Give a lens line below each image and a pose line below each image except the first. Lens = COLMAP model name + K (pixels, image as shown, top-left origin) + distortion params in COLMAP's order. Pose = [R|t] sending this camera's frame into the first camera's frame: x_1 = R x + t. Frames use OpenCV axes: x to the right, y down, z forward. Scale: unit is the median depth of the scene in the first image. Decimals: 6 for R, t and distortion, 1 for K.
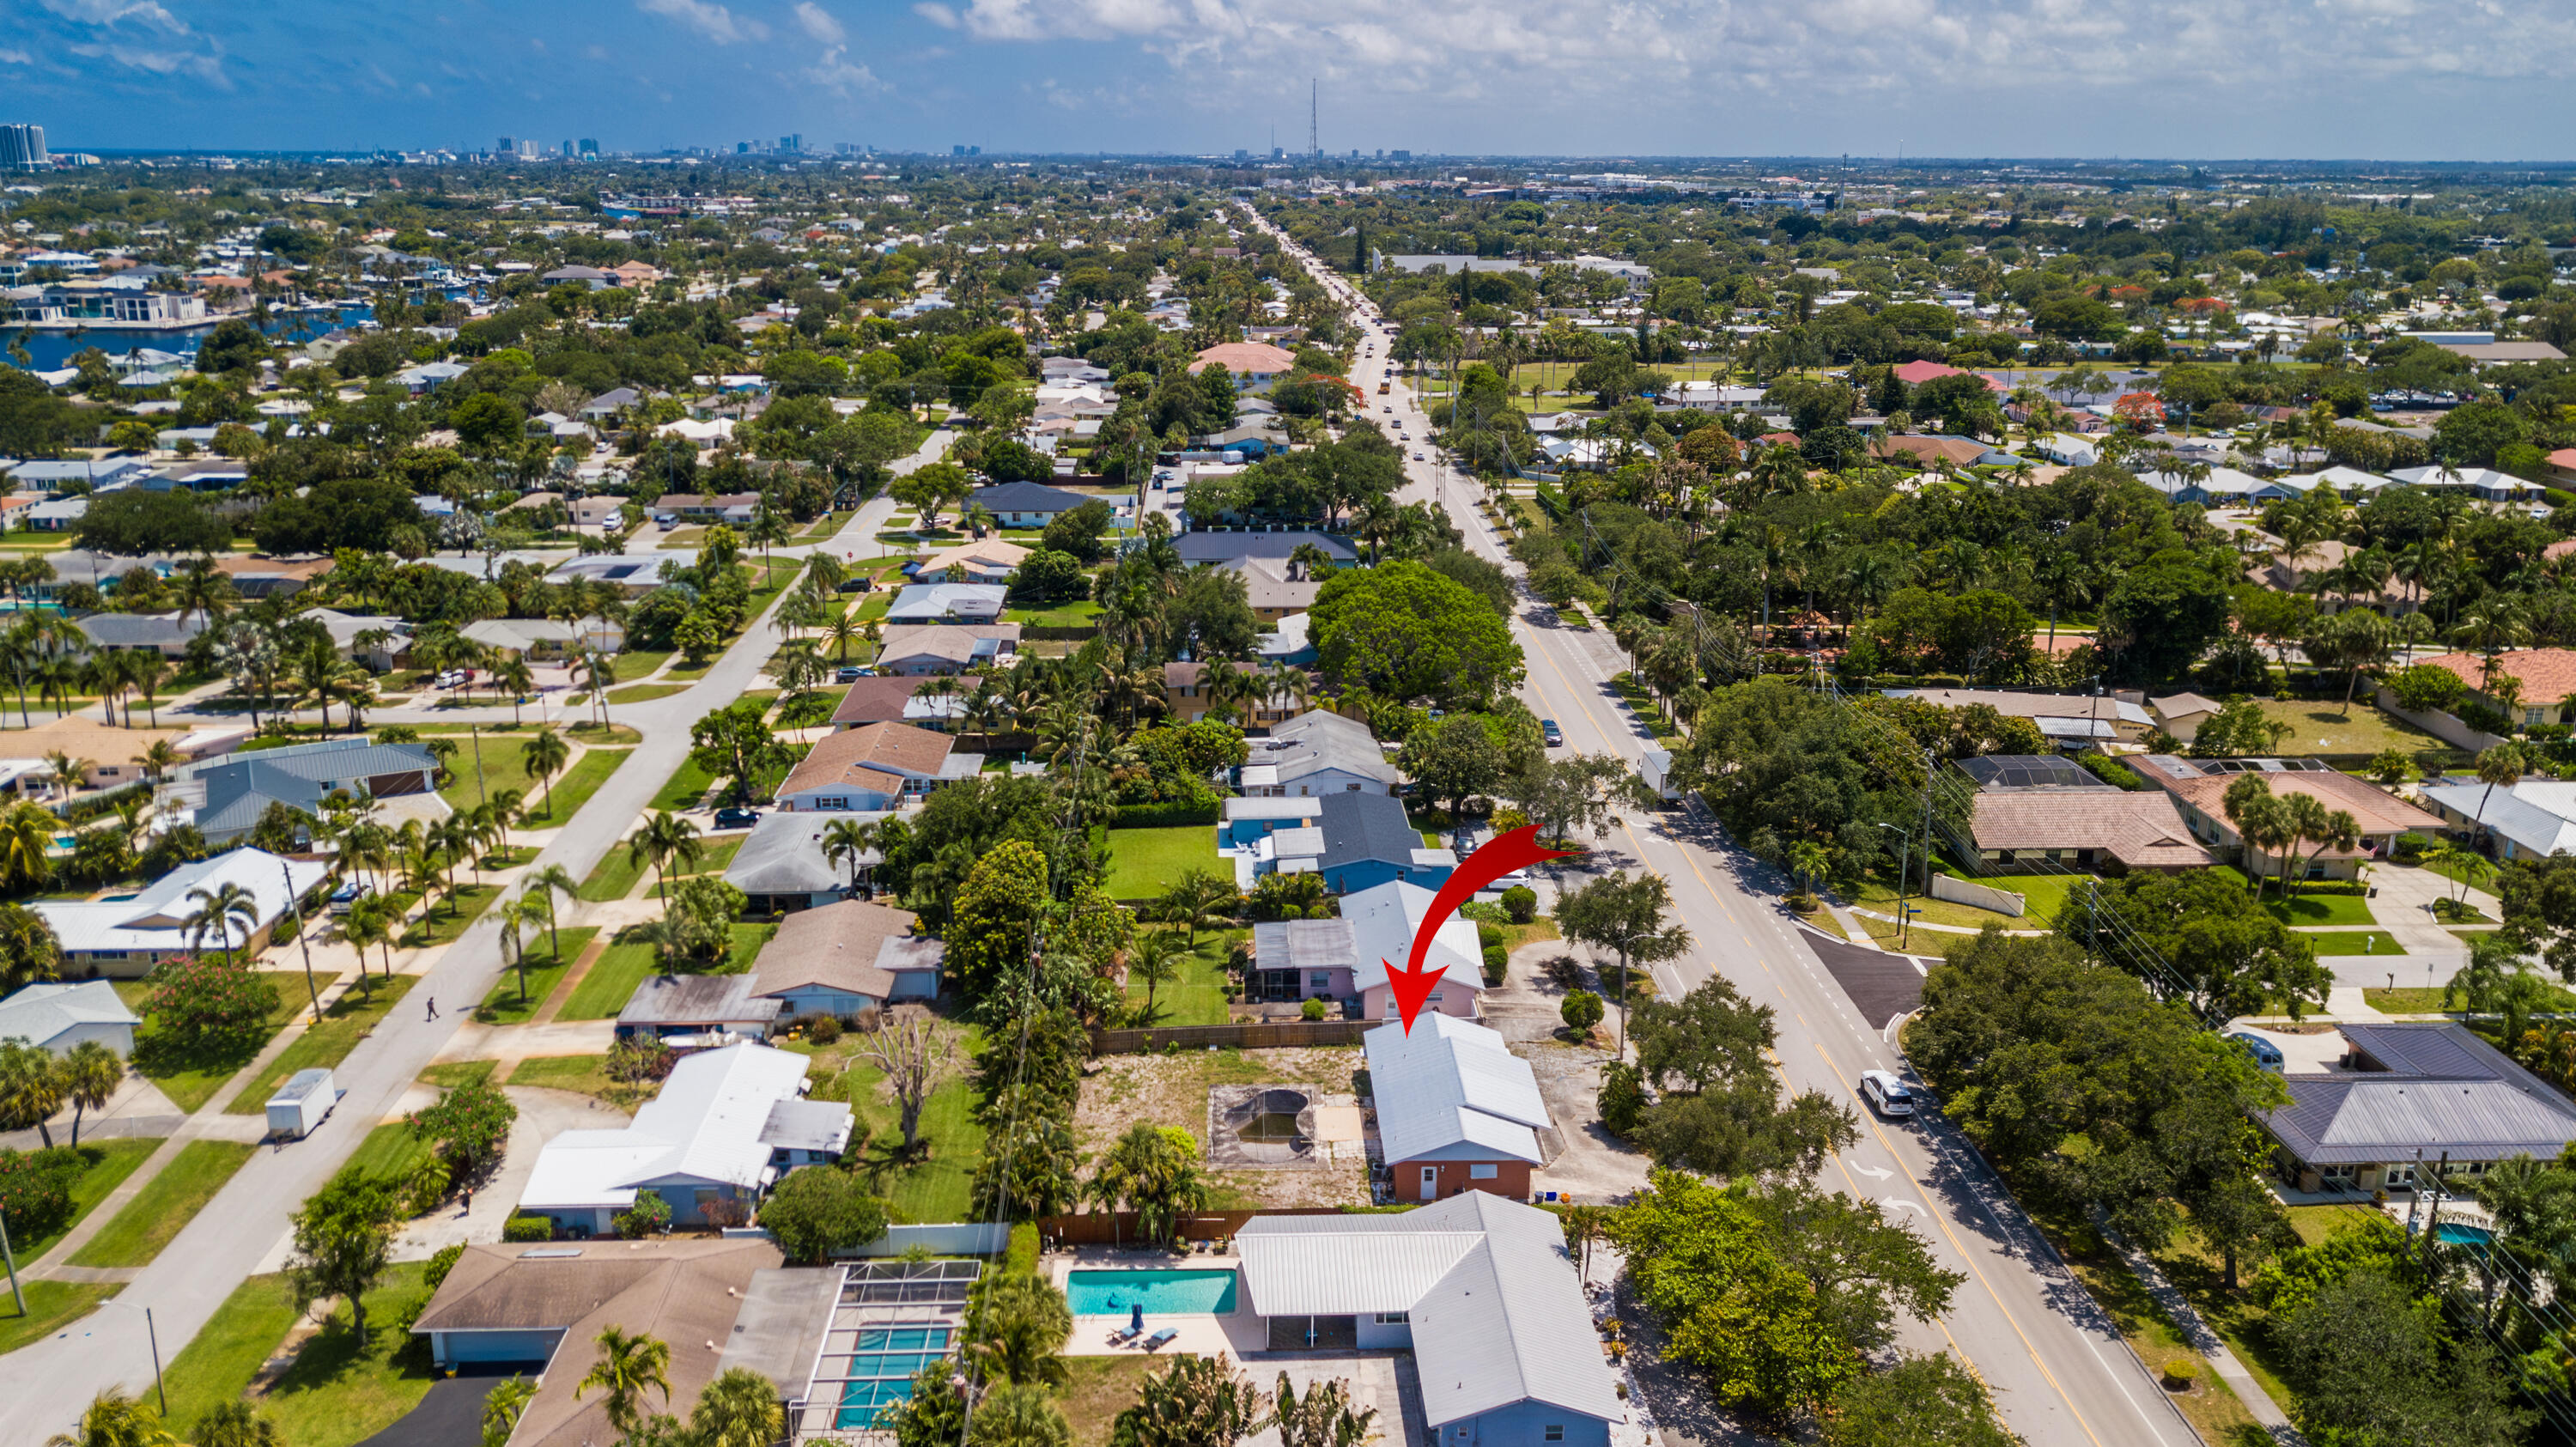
lens RADIAL K [[2020.2, 0, 1275.4], [0, 2020.2, 800.2], [0, 0, 1]] dist [0.061443, -0.121730]
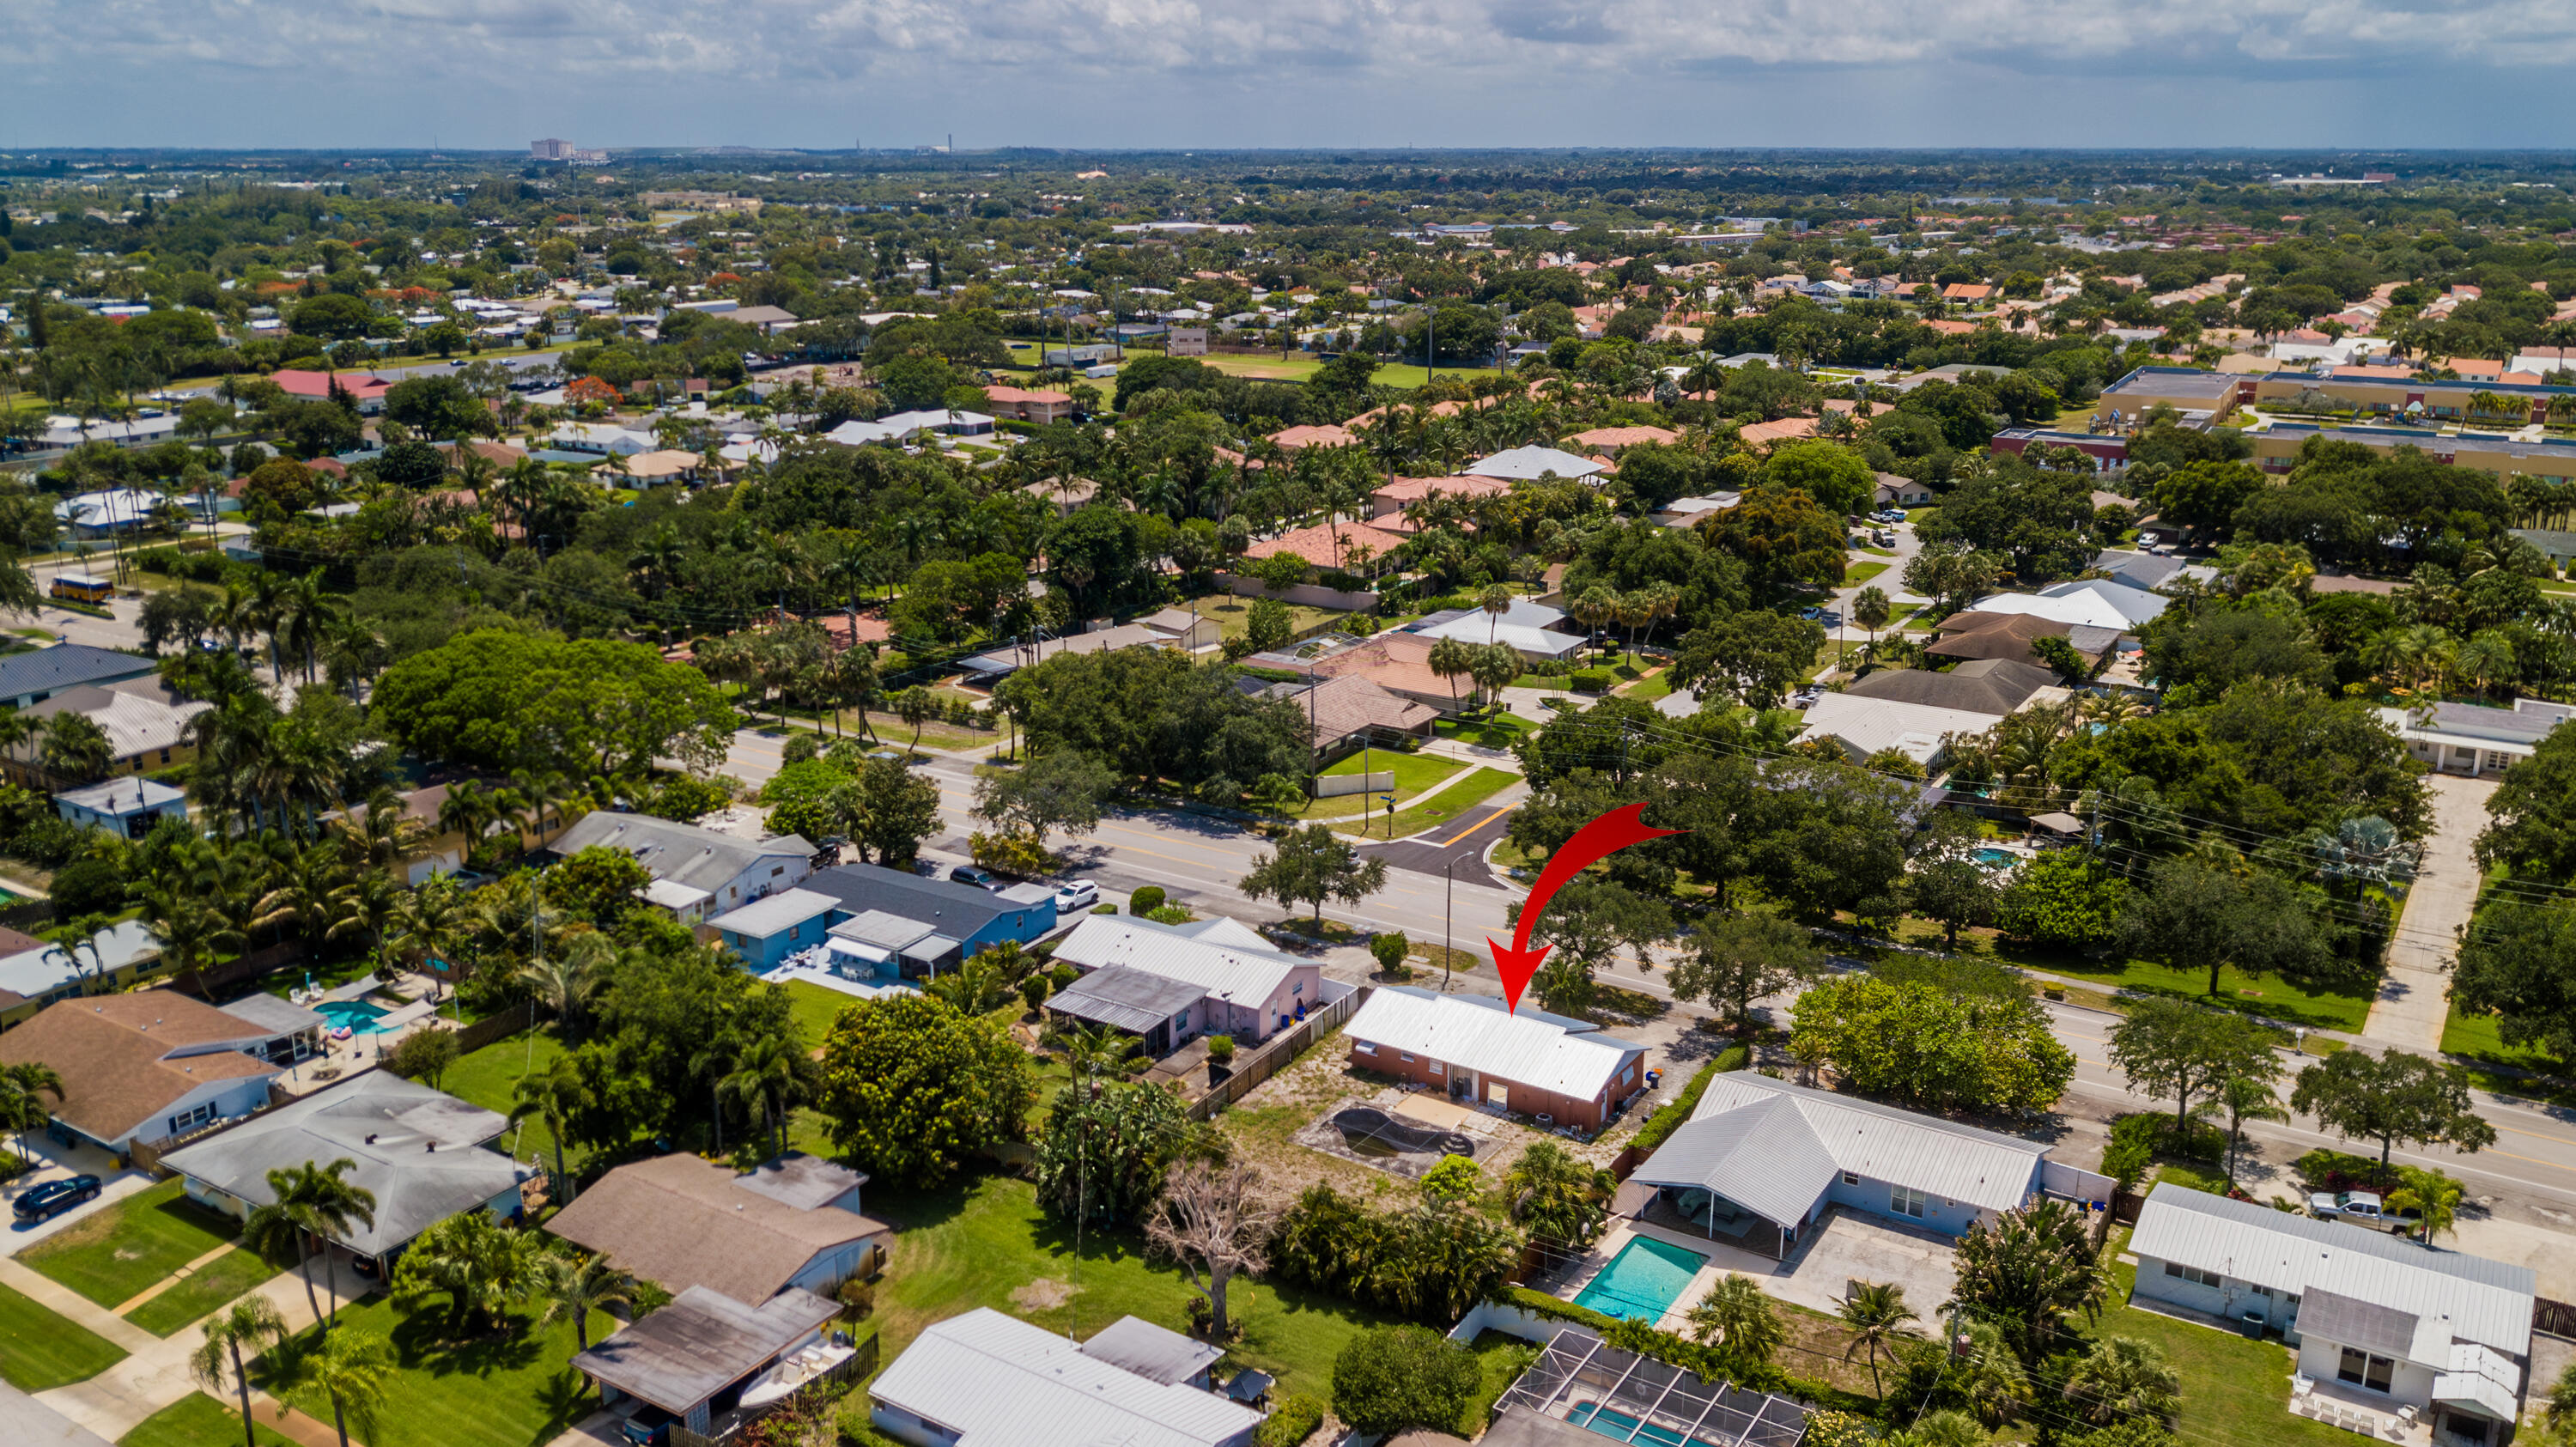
lens RADIAL K [[2020.2, 0, 1275.4], [0, 2020.2, 800.2], [0, 0, 1]] dist [0.061443, -0.121730]
pose [[0.553254, -0.258959, 0.791739, -0.642493], [0.254292, 0.957587, 0.135510, -0.120989], [-0.793250, 0.126362, 0.595640, 0.369831]]
